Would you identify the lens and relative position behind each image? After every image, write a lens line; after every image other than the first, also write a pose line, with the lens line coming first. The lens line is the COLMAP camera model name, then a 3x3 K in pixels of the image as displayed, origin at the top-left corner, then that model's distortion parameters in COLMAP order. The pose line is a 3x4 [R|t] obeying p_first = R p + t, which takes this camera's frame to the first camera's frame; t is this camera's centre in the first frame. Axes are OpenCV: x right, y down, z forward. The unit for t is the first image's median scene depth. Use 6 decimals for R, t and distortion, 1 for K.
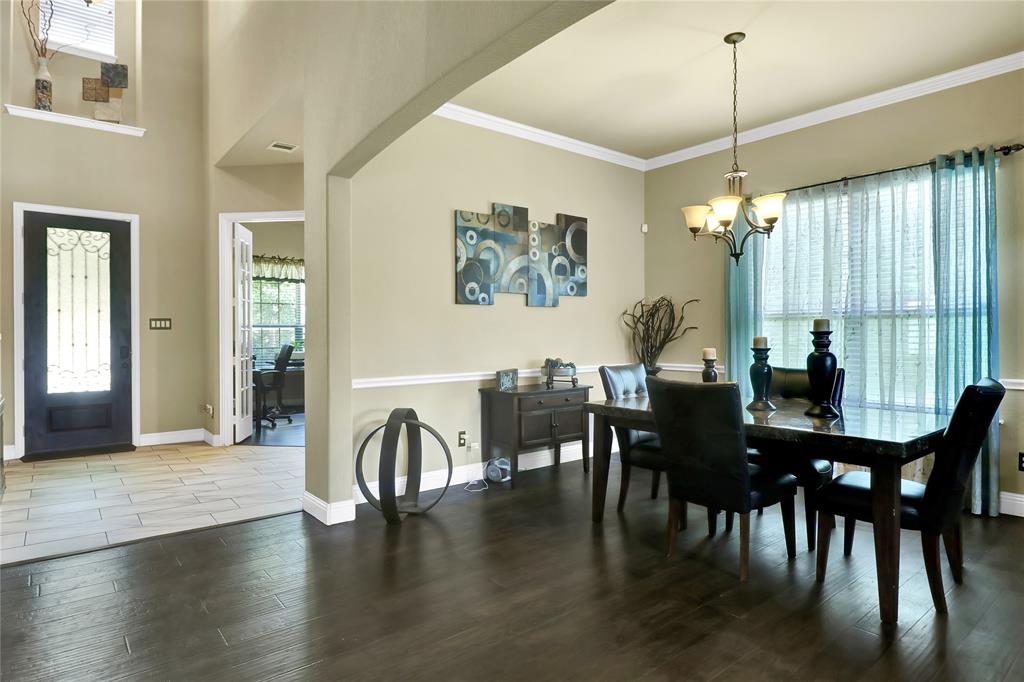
lens RADIAL K [[573.3, 0, 507.6], [0, 573.3, 339.4], [0, 0, 1]] dist [0.006368, -0.002515]
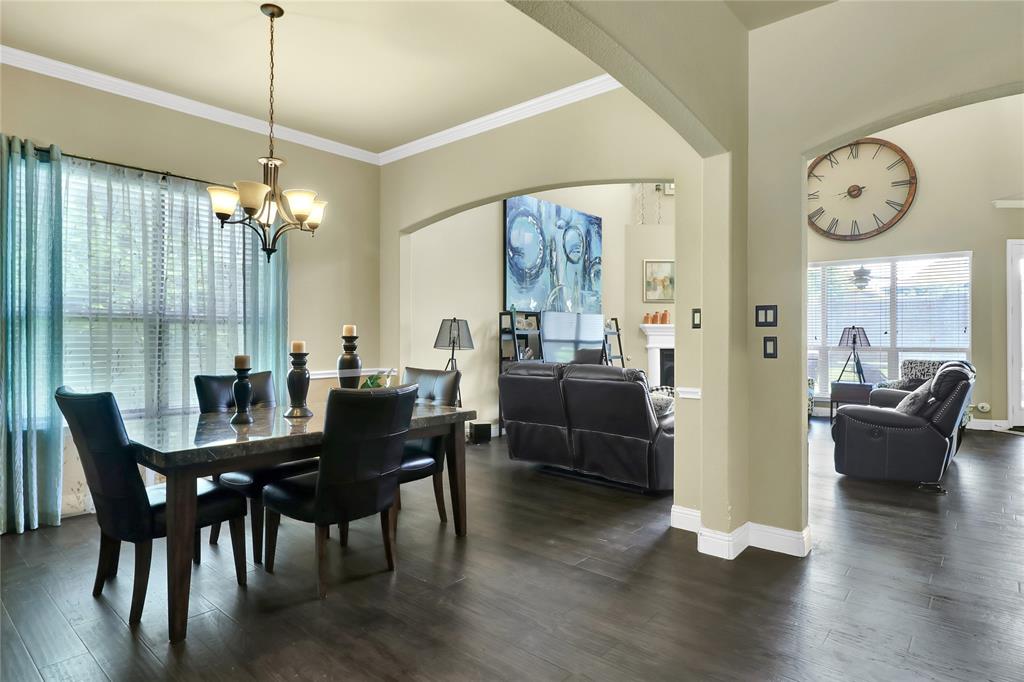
lens RADIAL K [[573.3, 0, 501.3], [0, 573.3, 335.6], [0, 0, 1]] dist [0.006368, -0.002515]
pose [[-0.190852, 0.005847, 0.981601, -0.408275], [0.009505, 0.999946, -0.004109, -0.005515], [-0.981573, 0.008546, -0.190898, 0.601044]]
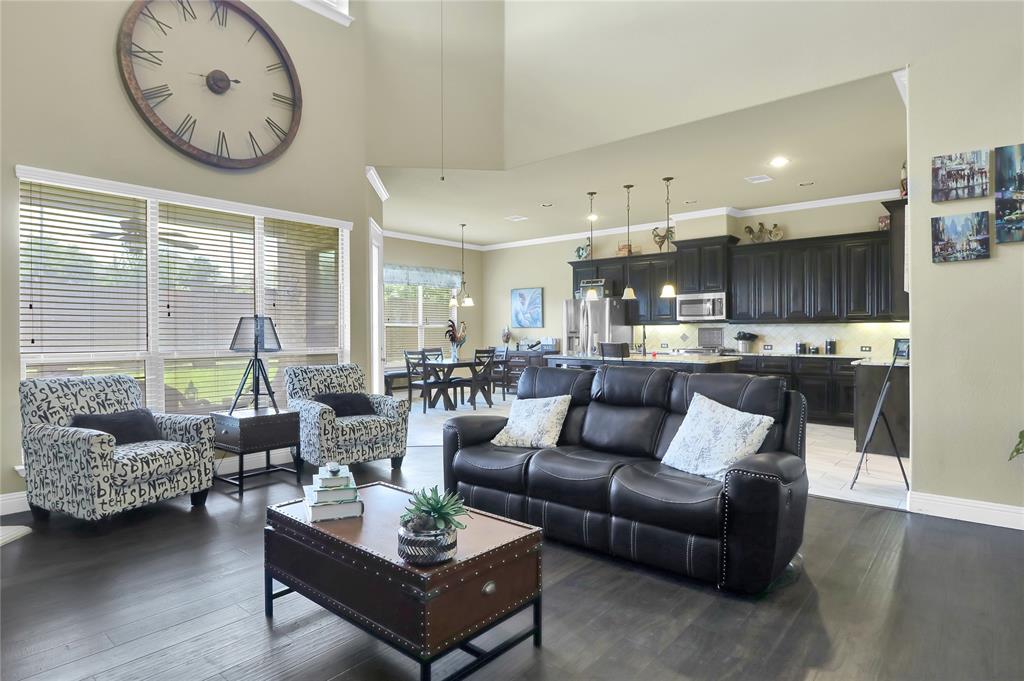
lens RADIAL K [[573.3, 0, 472.0], [0, 573.3, 338.5], [0, 0, 1]] dist [0.006368, -0.002515]
pose [[-0.986172, 0.009191, -0.165471, 0.858174], [0.006074, 0.999795, 0.019332, -0.008121], [0.165615, 0.018060, -0.986025, 0.275150]]
